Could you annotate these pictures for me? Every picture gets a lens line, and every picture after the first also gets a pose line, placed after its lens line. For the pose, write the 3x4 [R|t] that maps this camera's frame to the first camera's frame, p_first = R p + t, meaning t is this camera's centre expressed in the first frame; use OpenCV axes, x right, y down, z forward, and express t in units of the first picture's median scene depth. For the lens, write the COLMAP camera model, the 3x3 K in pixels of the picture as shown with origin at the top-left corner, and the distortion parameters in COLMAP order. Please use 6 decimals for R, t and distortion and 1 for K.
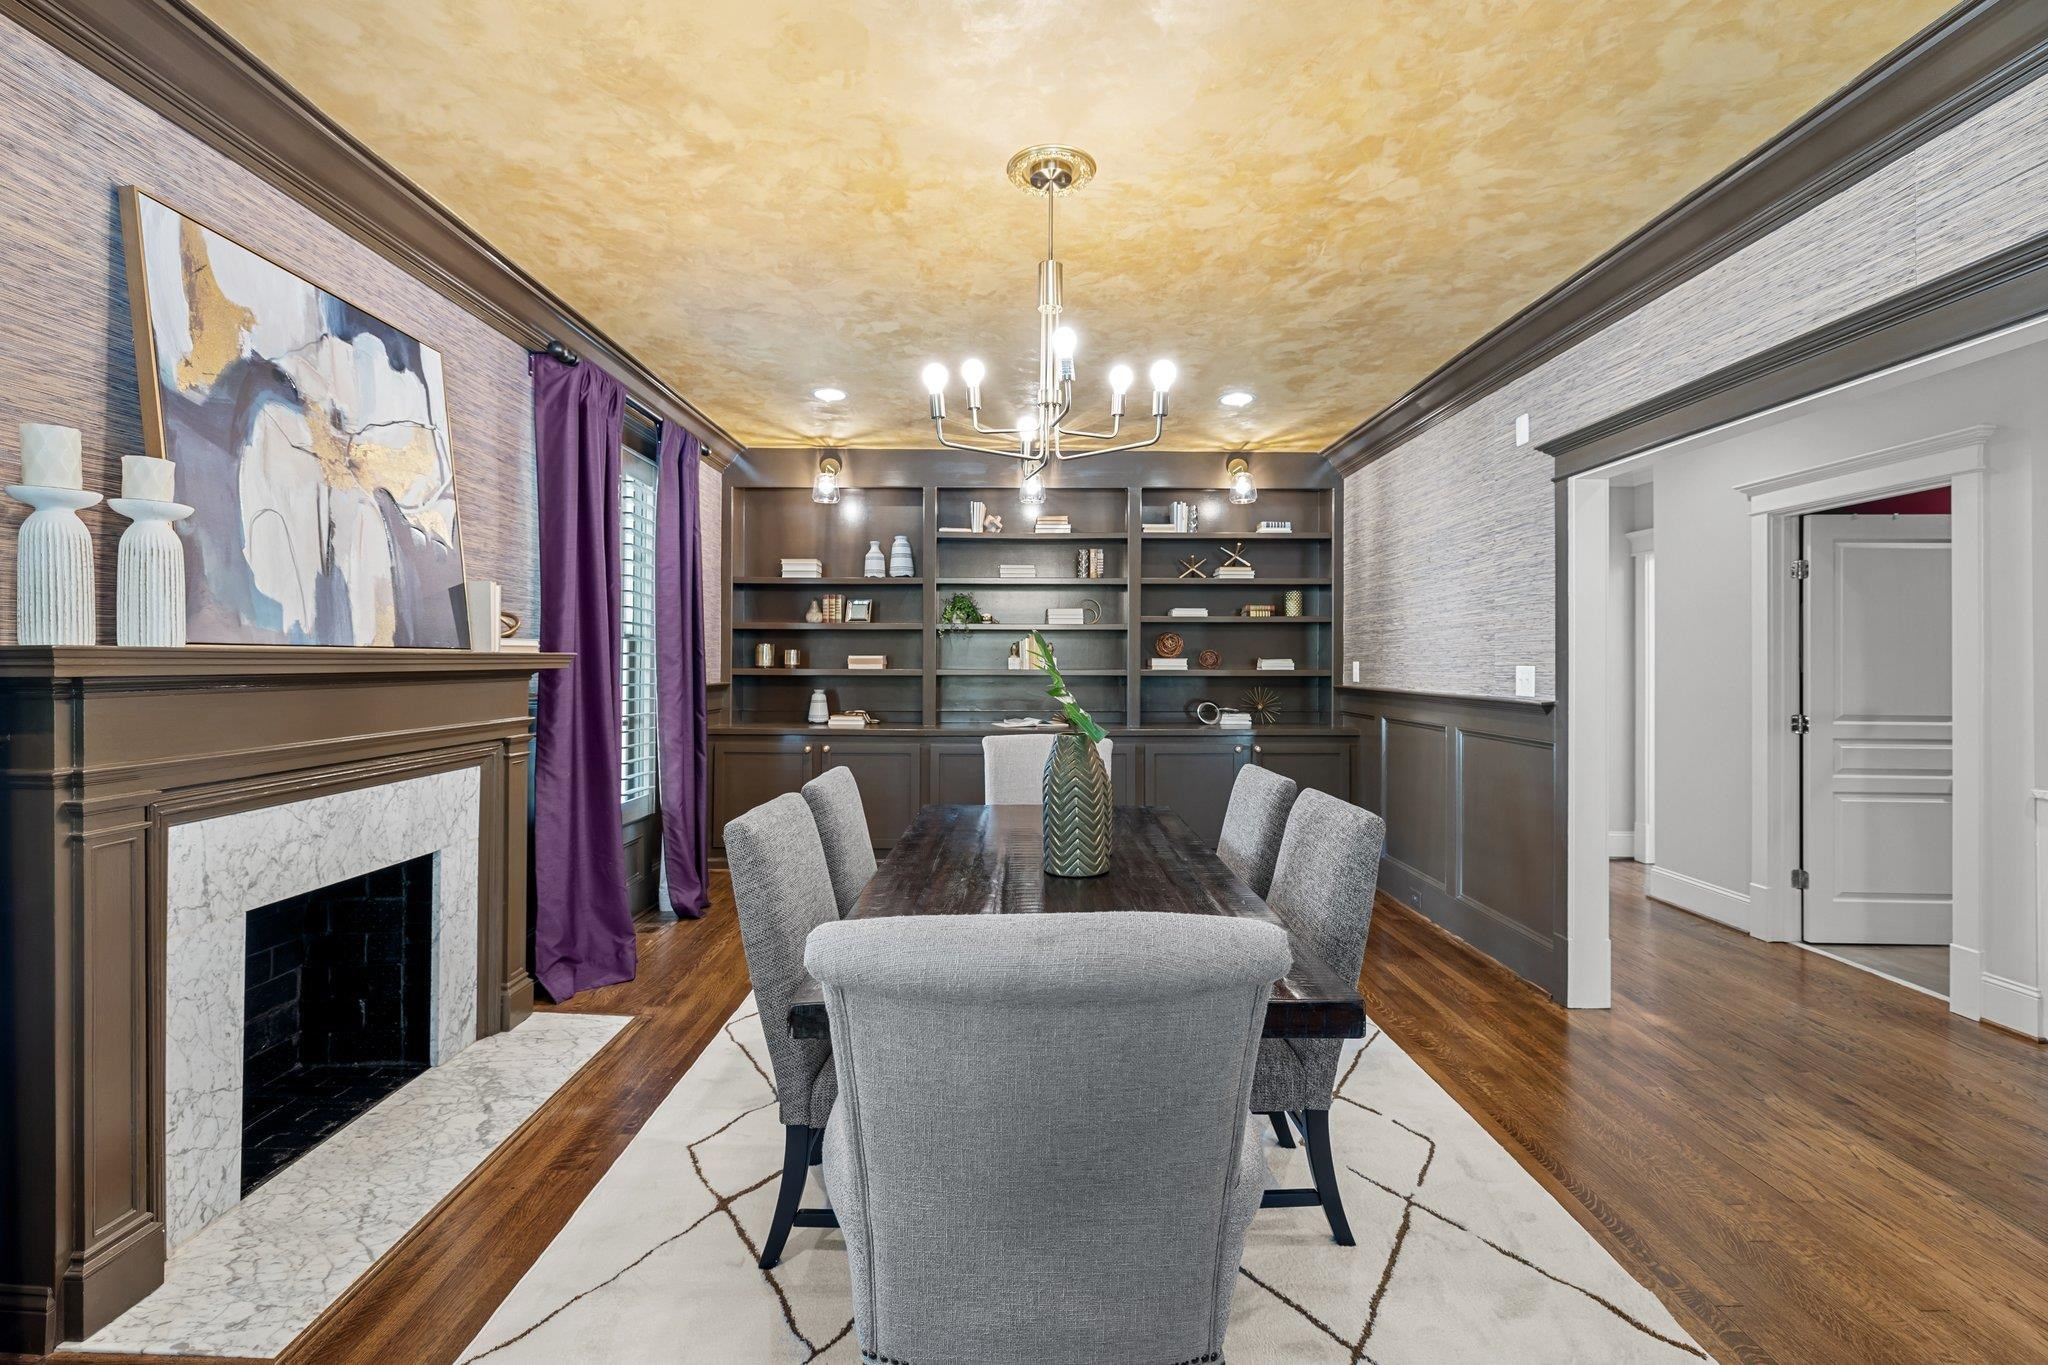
lens RADIAL K [[843.4, 0, 1022.1], [0, 843.4, 668.1], [0, 0, 1]] dist [0.000283, 0.000064]
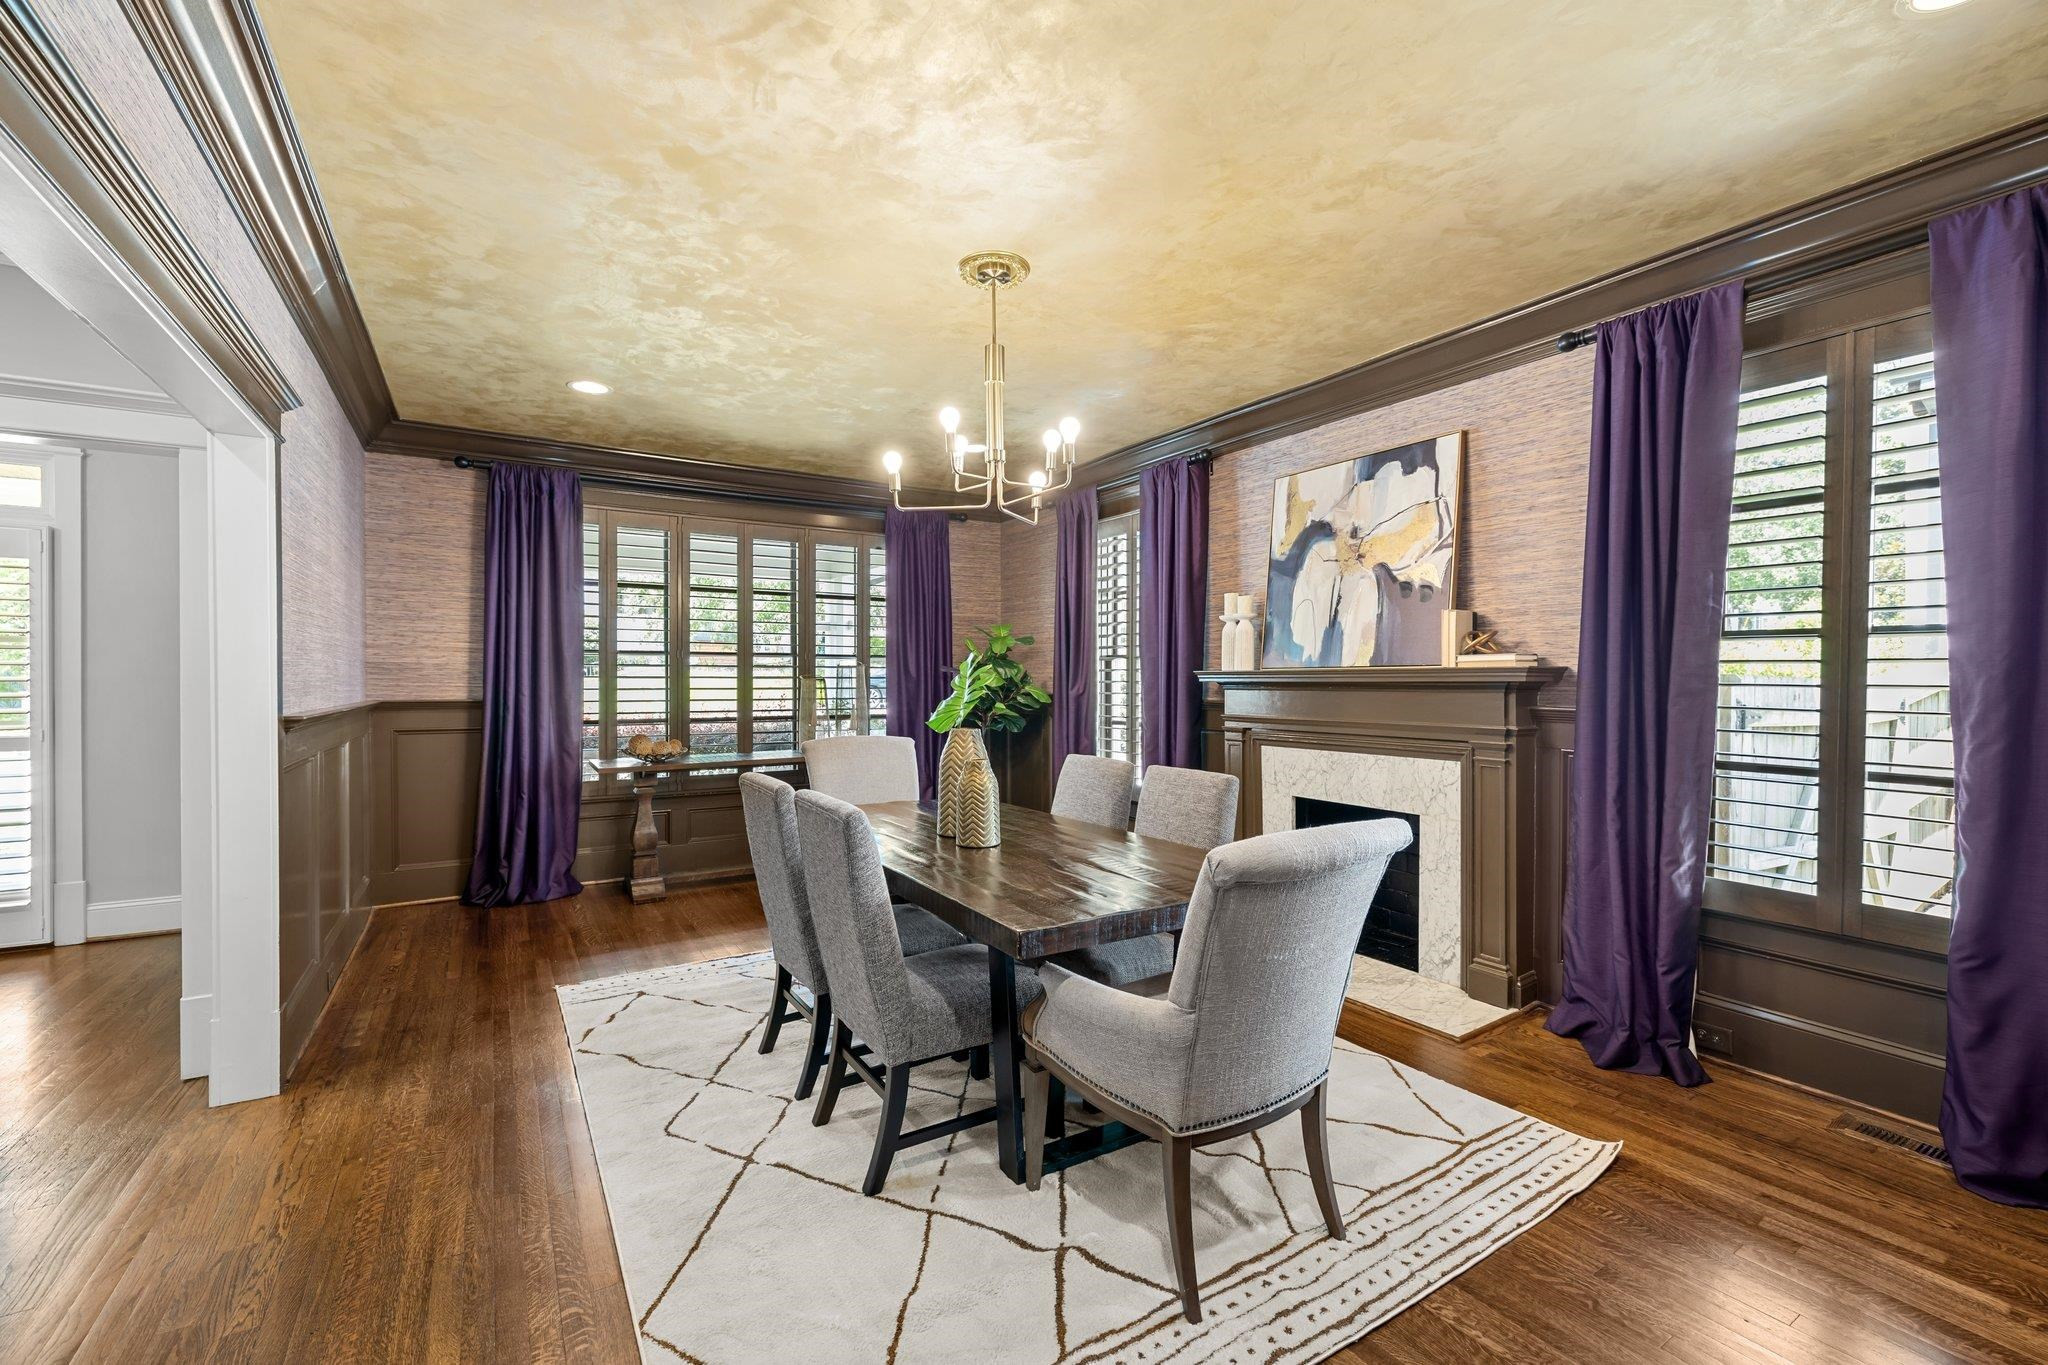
lens RADIAL K [[843.4, 0, 1016.9], [0, 843.4, 681.9], [0, 0, 1]] dist [0.000283, 0.000064]
pose [[-0.848301, 0.004333, -0.529496, 0.618712], [-0.000702, 0.999956, 0.009308, -0.010153], [0.529513, 0.008268, -0.848261, 1.949799]]
